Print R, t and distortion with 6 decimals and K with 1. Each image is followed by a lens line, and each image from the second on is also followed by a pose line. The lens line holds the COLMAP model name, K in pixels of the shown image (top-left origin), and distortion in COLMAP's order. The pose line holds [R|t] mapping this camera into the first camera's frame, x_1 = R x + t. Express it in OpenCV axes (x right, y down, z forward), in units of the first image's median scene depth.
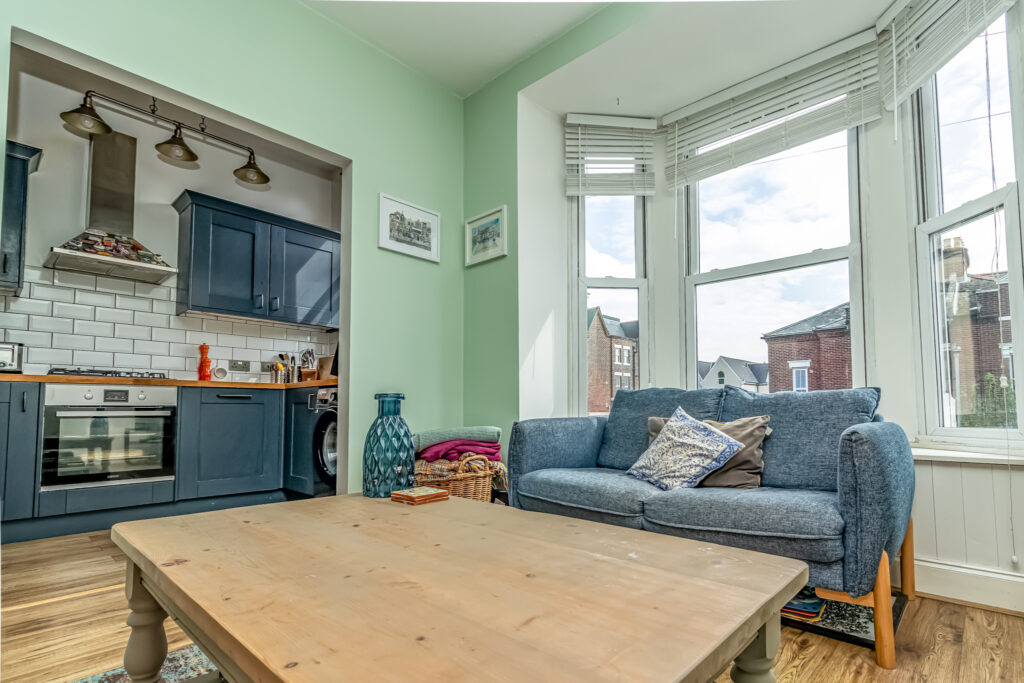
lens RADIAL K [[494.6, 0, 552.1], [0, 494.6, 385.4], [0, 0, 1]] dist [0.005810, 0.000997]
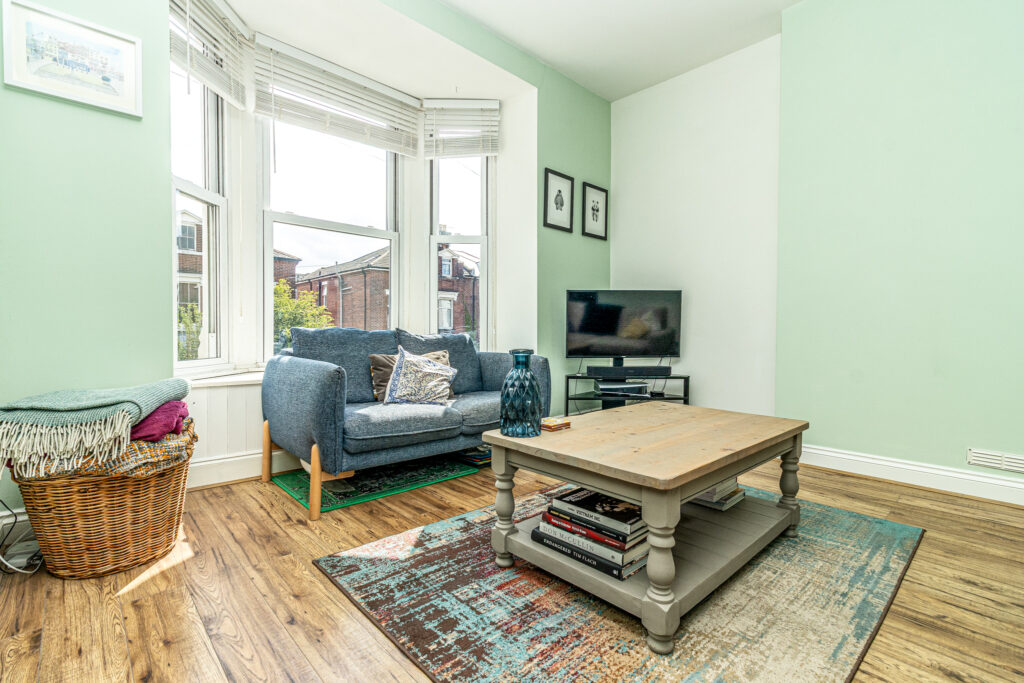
lens RADIAL K [[468.1, 0, 511.8], [0, 468.1, 334.7], [0, 0, 1]] dist [0.005802, -0.000673]
pose [[0.099538, -0.007801, 0.995003, -0.655098], [-0.063541, 0.997878, 0.014180, -0.015337], [-0.993003, -0.064635, 0.098831, 0.413092]]
